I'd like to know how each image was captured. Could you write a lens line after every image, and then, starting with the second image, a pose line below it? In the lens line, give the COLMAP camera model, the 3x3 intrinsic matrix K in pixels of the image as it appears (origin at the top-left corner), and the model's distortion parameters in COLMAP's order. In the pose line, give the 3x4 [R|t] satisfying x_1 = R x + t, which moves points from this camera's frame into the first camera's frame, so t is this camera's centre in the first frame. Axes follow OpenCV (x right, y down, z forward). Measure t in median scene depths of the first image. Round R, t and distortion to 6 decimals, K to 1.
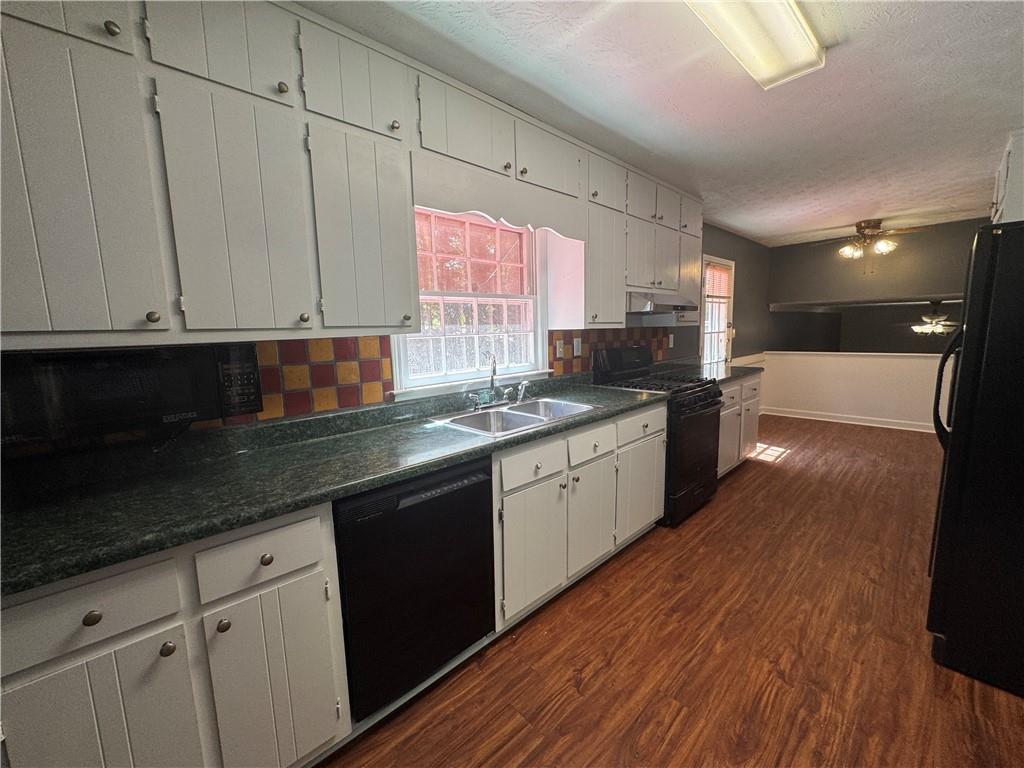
lens RADIAL K [[408.1, 0, 512.2], [0, 408.1, 380.7], [0, 0, 1]] dist [-0.002364, -0.000337]
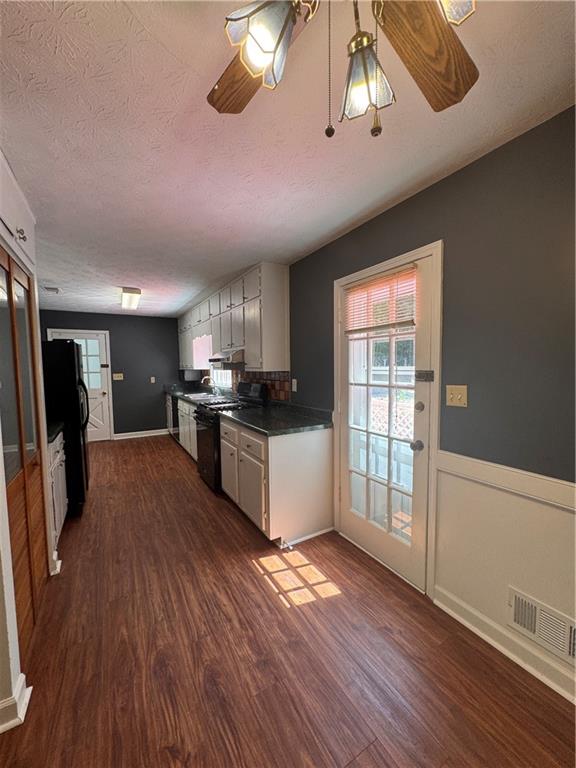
lens RADIAL K [[306.1, 0, 288.6], [0, 306.1, 384.5], [0, 0, 1]] dist [-0.002364, -0.000337]
pose [[-0.224765, 0.090826, -0.970171, 1.206399], [-0.104707, 0.987630, 0.116718, -0.198265], [0.968771, 0.127818, -0.212475, 1.203145]]
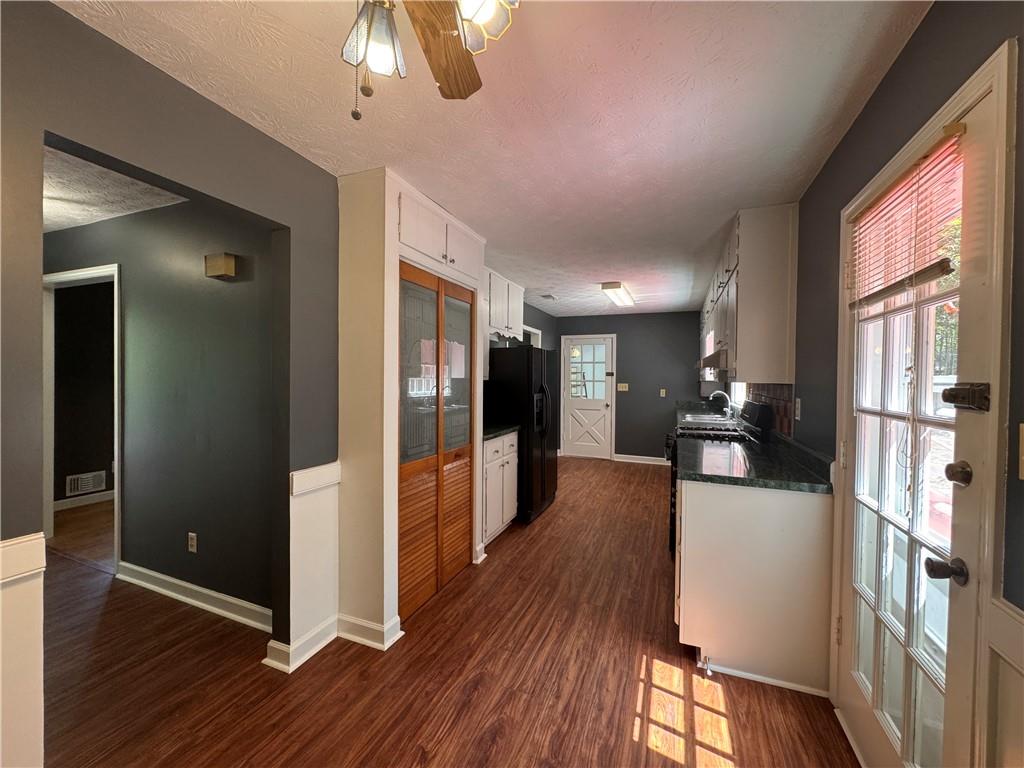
lens RADIAL K [[408.1, 0, 514.2], [0, 408.1, 384.1], [0, 0, 1]] dist [-0.002364, -0.000337]
pose [[-0.906851, 0.024722, -0.420725, 1.052991], [-0.038969, 0.989083, 0.142116, -0.210083], [0.419645, 0.145273, -0.895987, 1.410298]]
